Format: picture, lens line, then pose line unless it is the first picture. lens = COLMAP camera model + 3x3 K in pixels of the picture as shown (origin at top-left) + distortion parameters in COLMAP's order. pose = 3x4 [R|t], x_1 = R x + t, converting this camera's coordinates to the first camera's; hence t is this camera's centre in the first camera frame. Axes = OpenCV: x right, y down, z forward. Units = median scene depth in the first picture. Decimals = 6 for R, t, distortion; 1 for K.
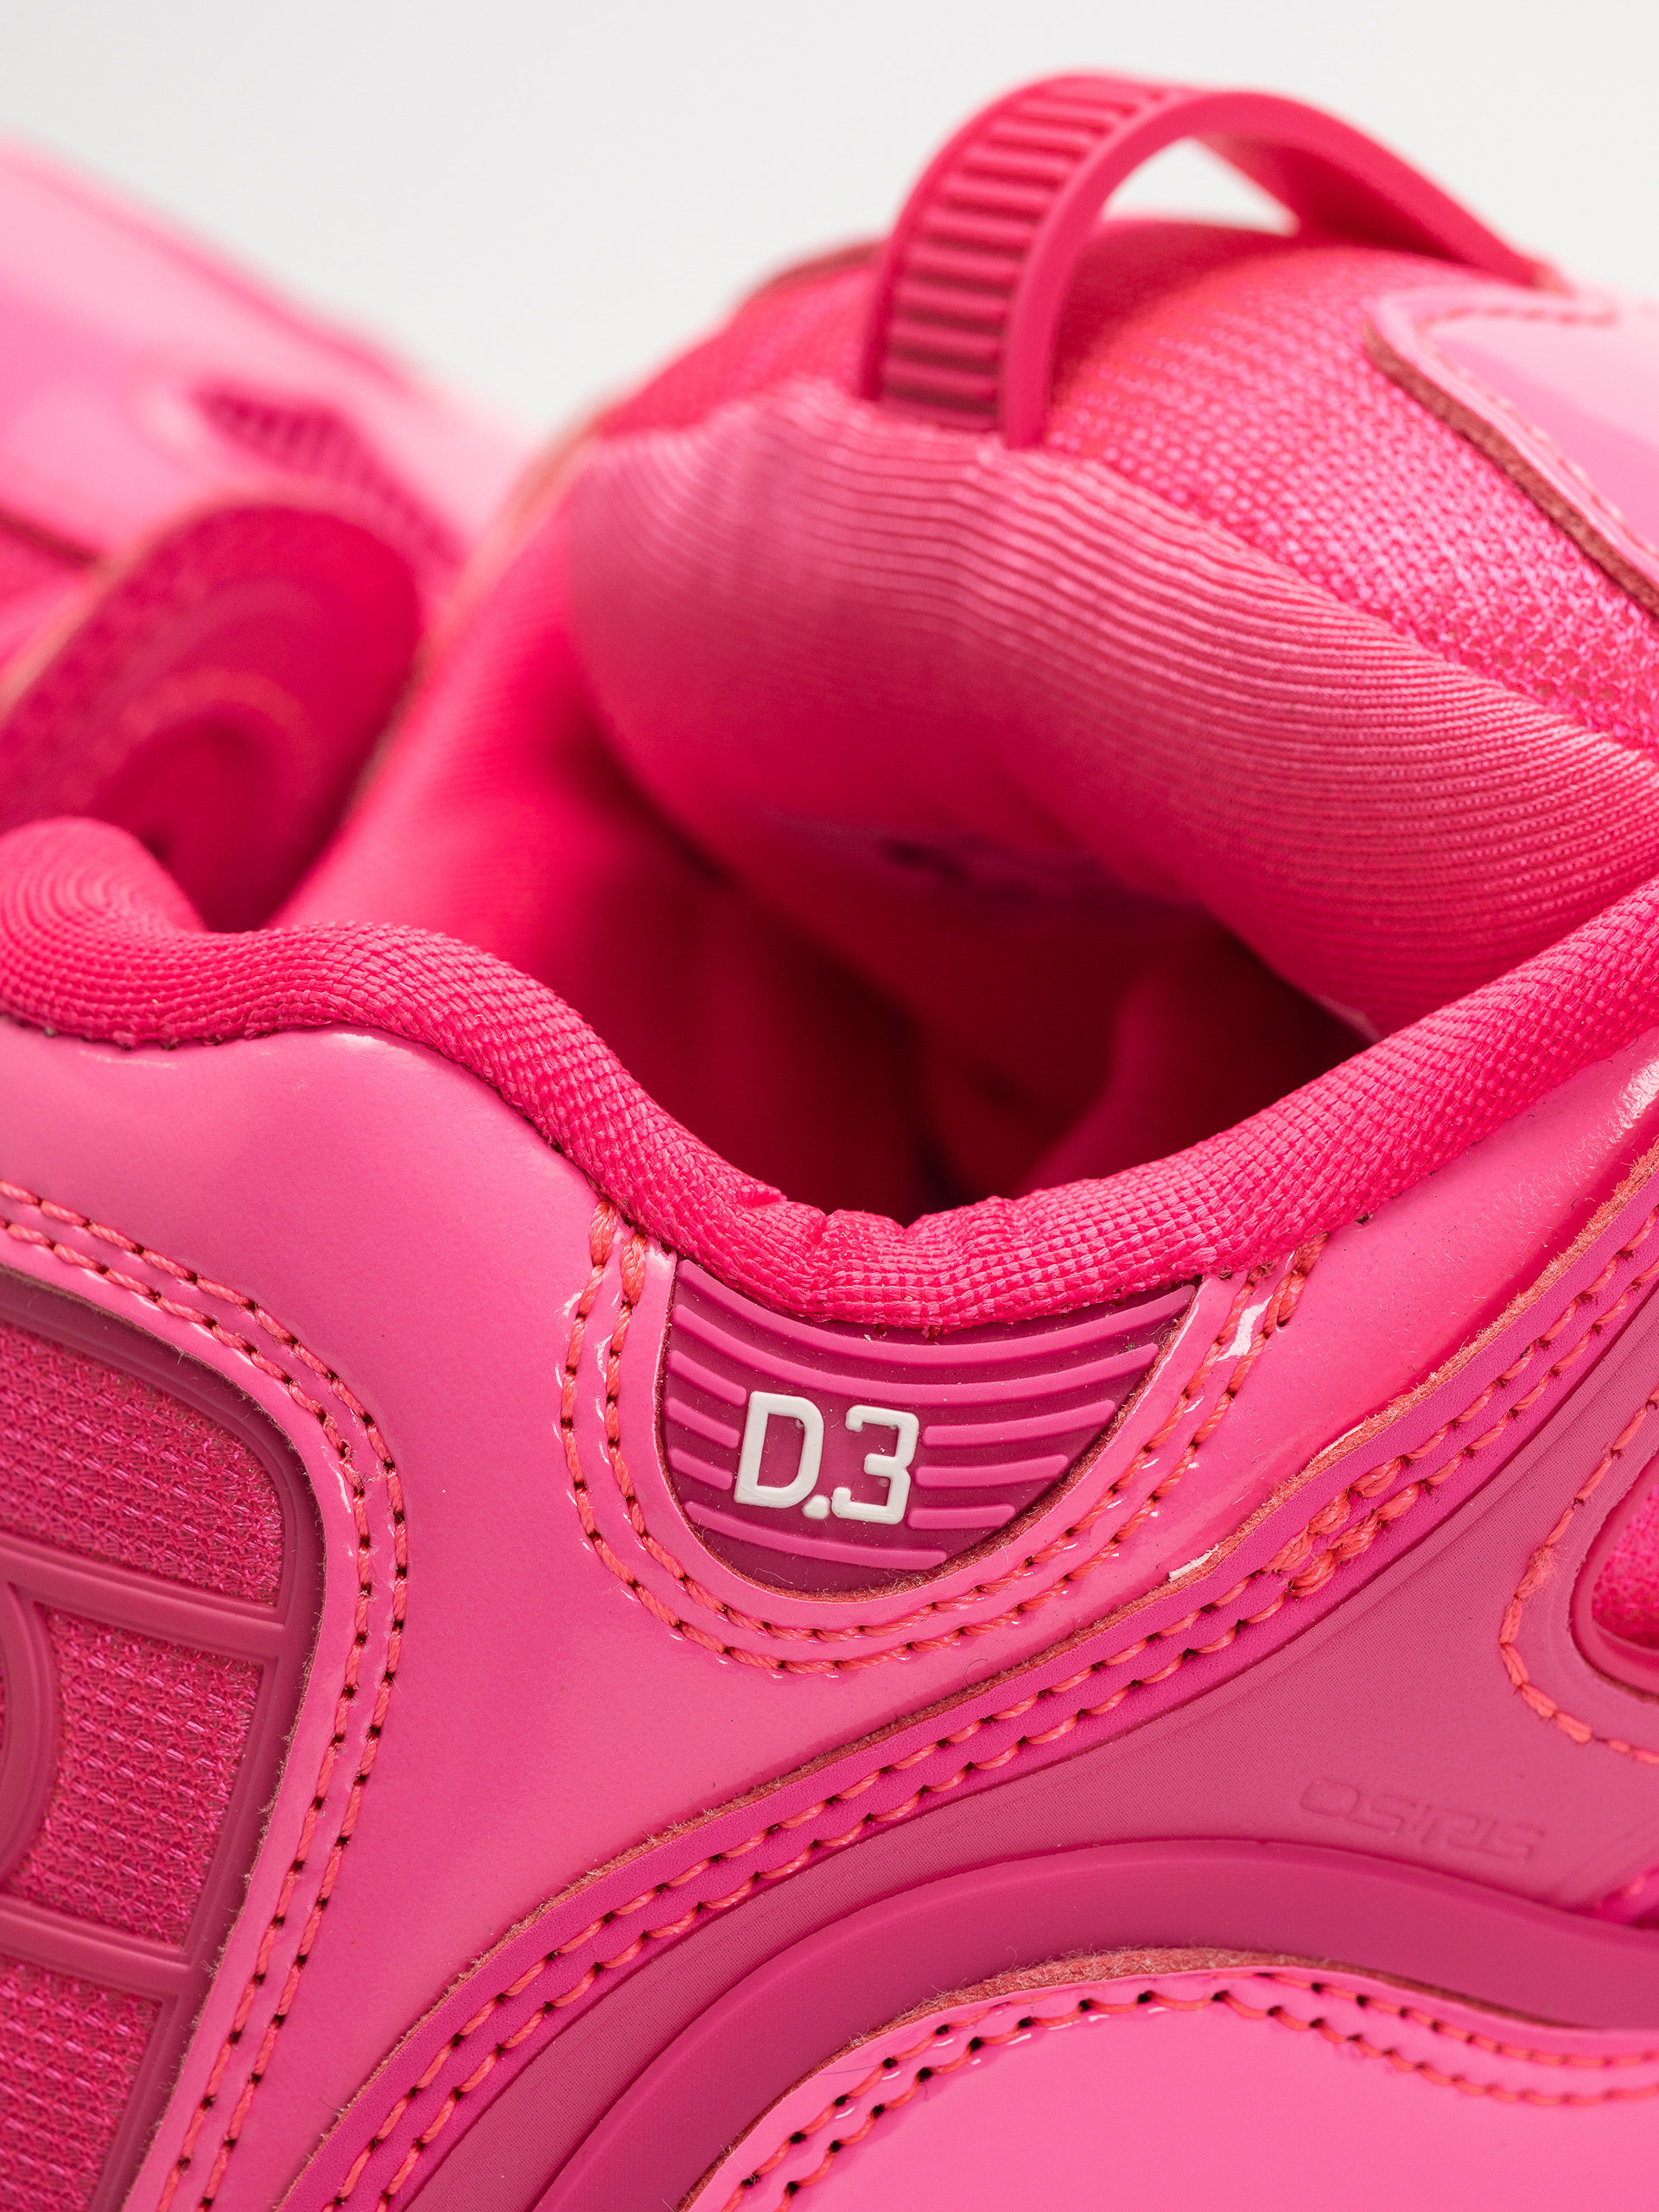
lens RADIAL K [[7289.4, 0, 829.5], [0, 7289.4, 1106.0], [0, 0, 1]] dist [0.366480, -1.440515]
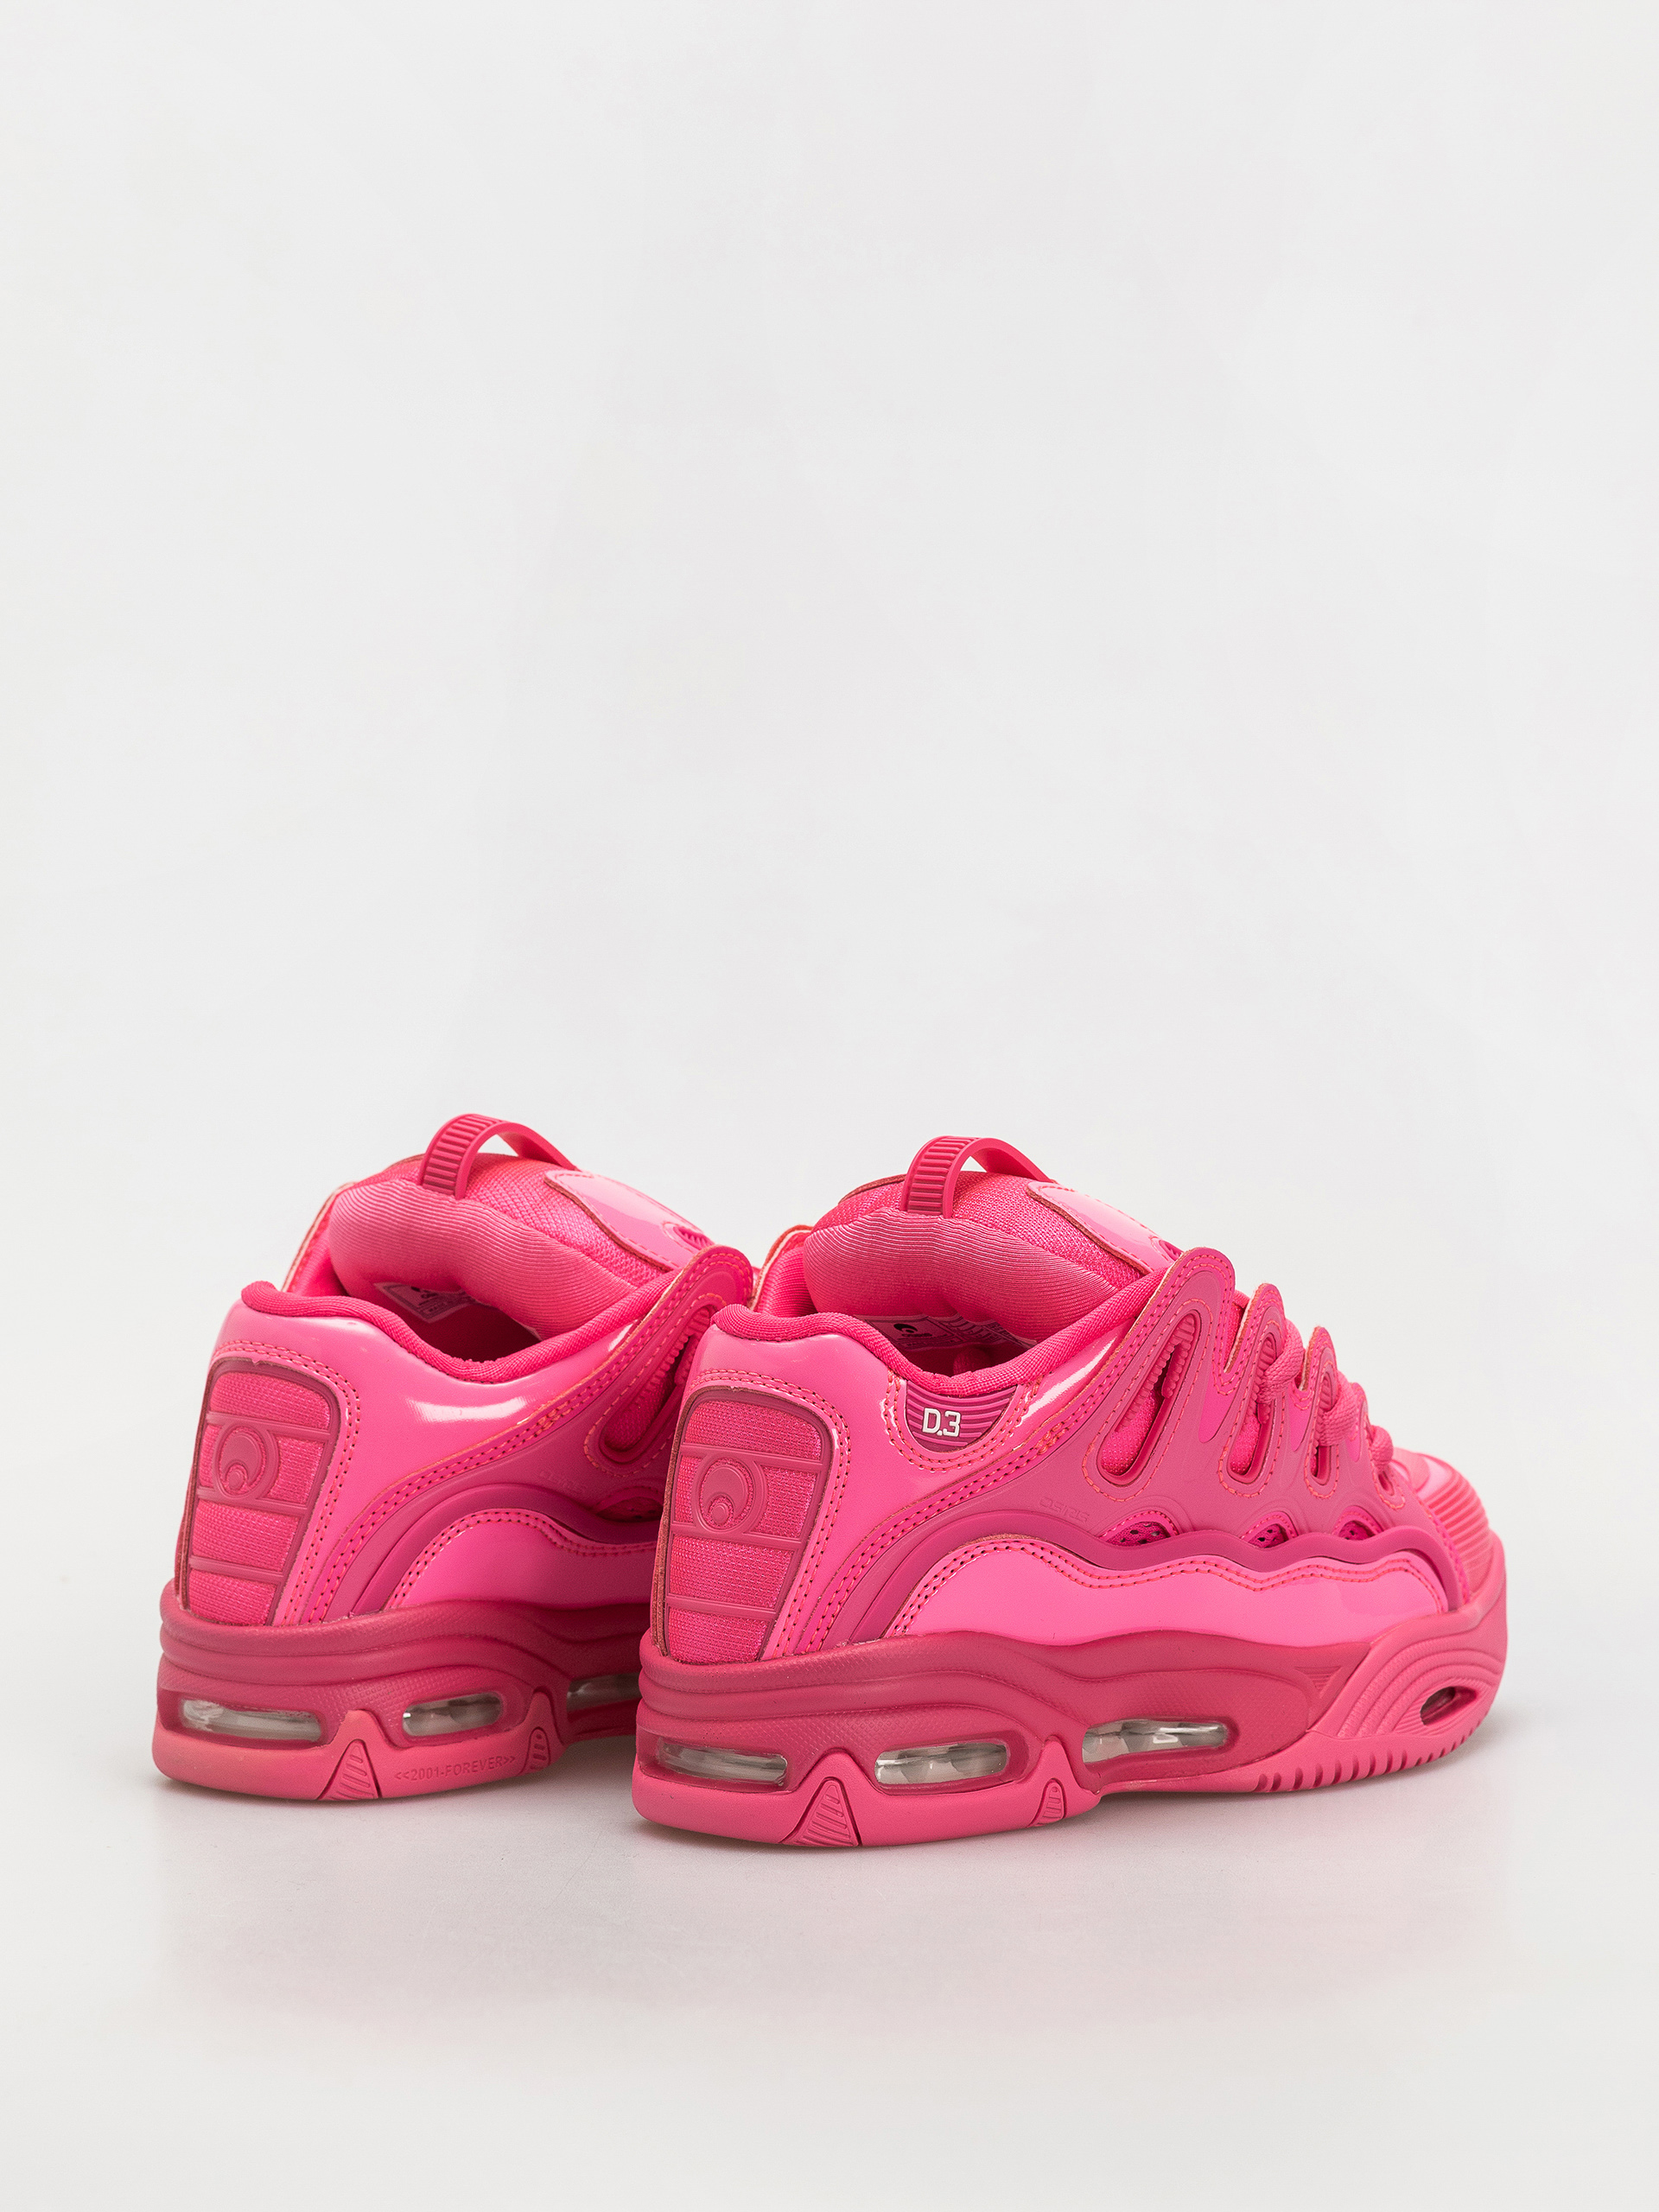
lens RADIAL K [[7289.4, 0, 829.5], [0, 7289.4, 1106.0], [0, 0, 1]] dist [0.366480, -1.440515]
pose [[0.982166, -0.003188, 0.187989, -0.924388], [0.037695, 0.982895, -0.180270, 0.671885], [-0.184199, 0.184141, 0.965486, -3.429547]]
